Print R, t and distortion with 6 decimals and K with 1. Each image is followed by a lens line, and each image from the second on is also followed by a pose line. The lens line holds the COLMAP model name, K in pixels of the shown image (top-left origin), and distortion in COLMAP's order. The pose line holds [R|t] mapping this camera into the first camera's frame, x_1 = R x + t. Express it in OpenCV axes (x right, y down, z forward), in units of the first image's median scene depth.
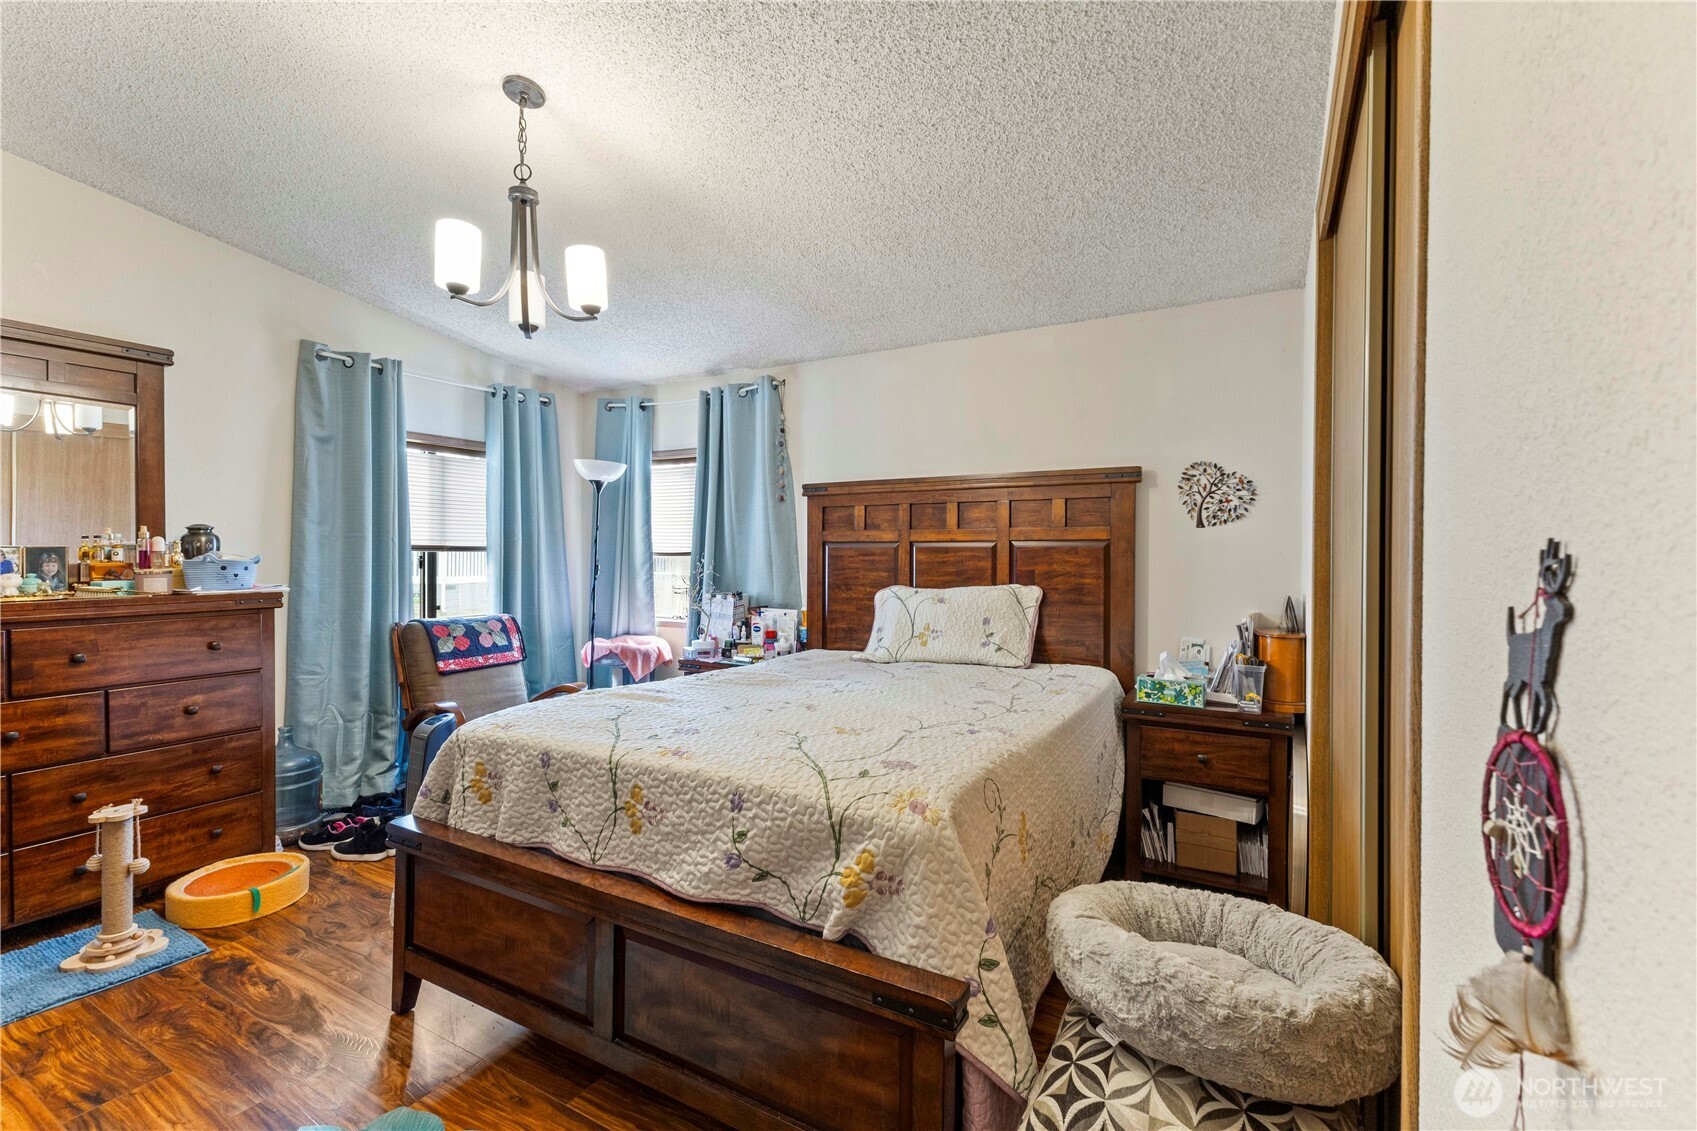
lens RADIAL K [[743.5, 0, 851.1], [0, 743.5, 556.0], [0, 0, 1]] dist [0.007381, -0.001084]
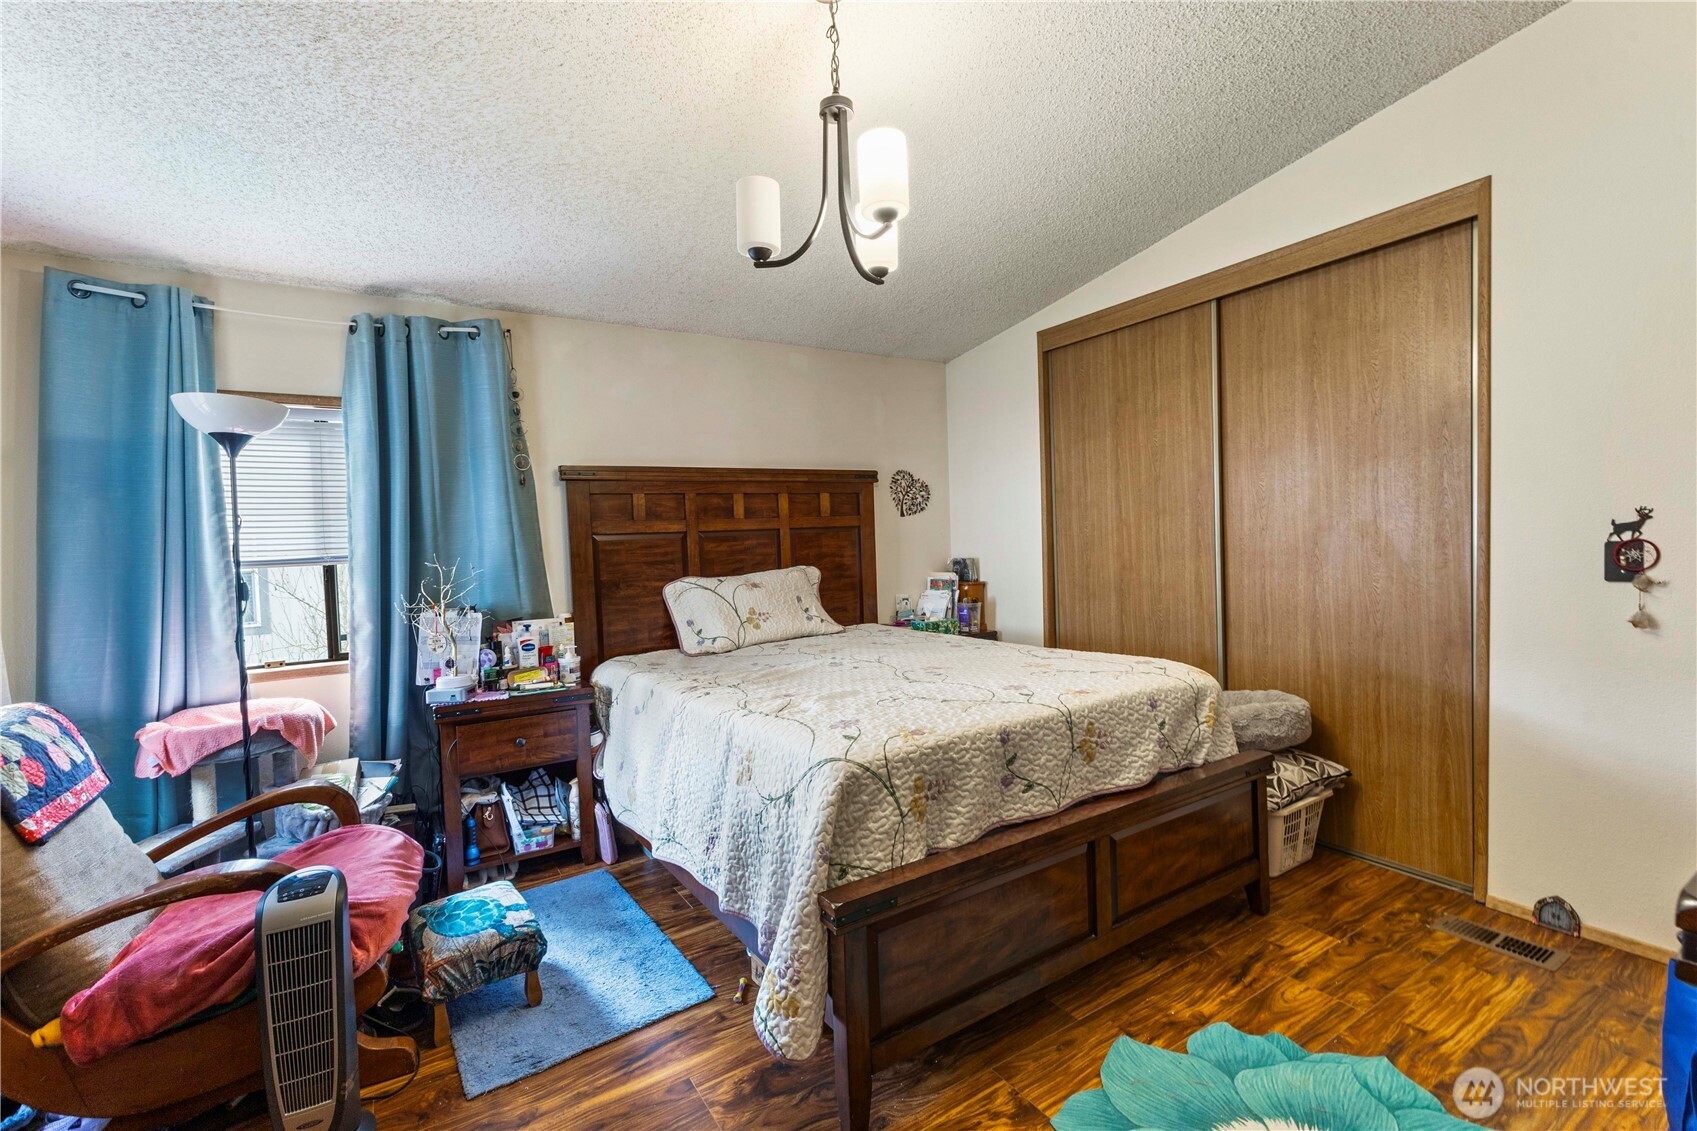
lens RADIAL K [[743.5, 0, 850.3], [0, 743.5, 561.2], [0, 0, 1]] dist [0.007381, -0.001084]
pose [[0.472103, -0.052675, 0.879968, -0.746583], [0.041674, 0.998431, 0.037408, -0.009174], [-0.880558, 0.019012, 0.473558, 0.372026]]
